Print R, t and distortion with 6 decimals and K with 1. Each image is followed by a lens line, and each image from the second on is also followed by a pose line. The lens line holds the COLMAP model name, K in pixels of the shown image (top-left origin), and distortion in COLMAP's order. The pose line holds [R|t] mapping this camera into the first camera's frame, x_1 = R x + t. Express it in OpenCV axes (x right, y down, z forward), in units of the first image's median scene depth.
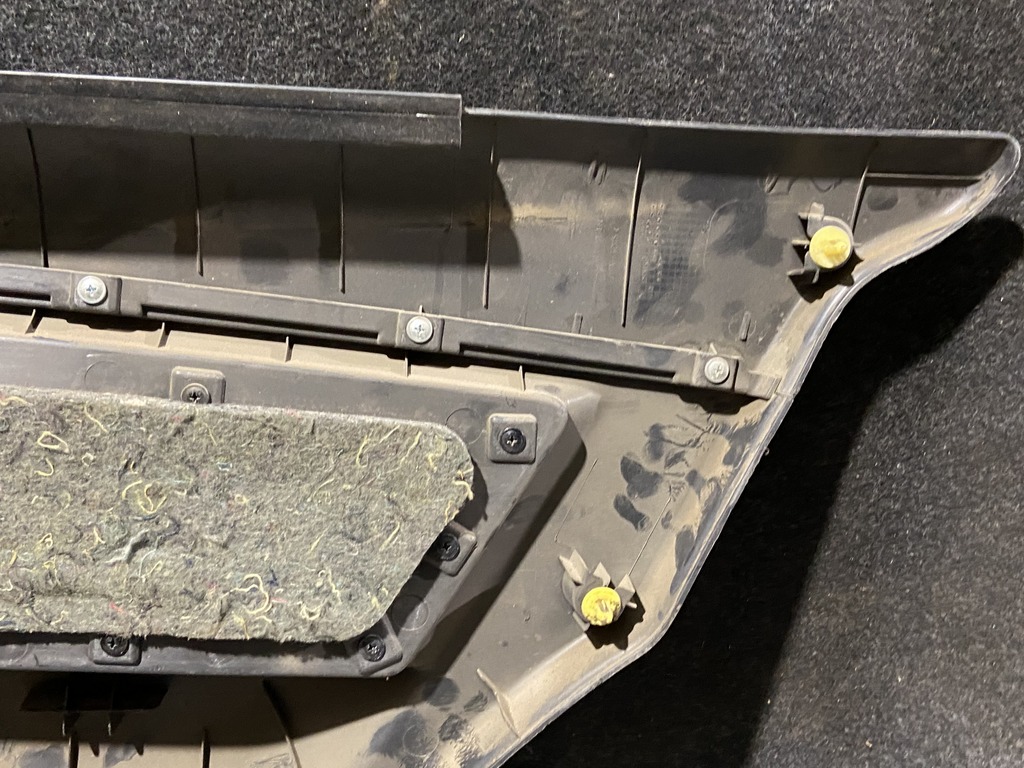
lens RADIAL K [[1022.7, 0, 524.6], [0, 1022.7, 385.8], [0, 0, 1]] dist [0.115971, -0.149731]
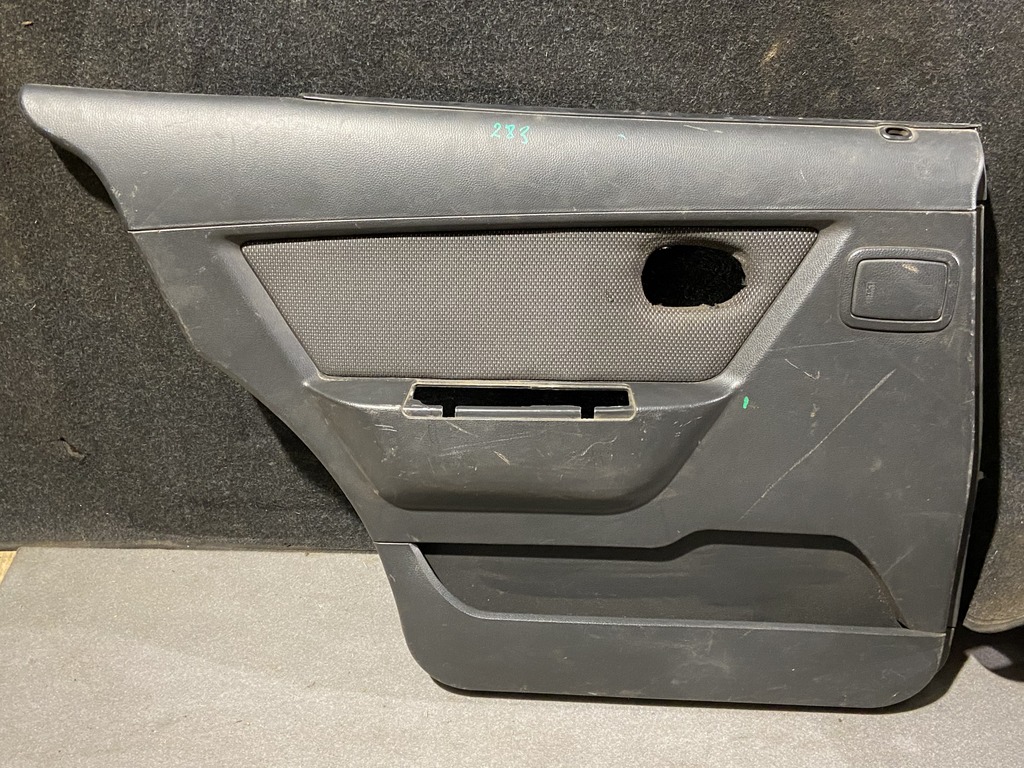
lens RADIAL K [[1023.4, 0, 513.9], [0, 1023.4, 363.8], [0, 0, 1]] dist [0.114673, -0.152844]
pose [[0.994006, 0.004108, -0.109247, -0.380465], [0.011389, 0.989965, 0.140851, -0.056782], [0.108729, -0.141251, 0.983985, -1.103773]]
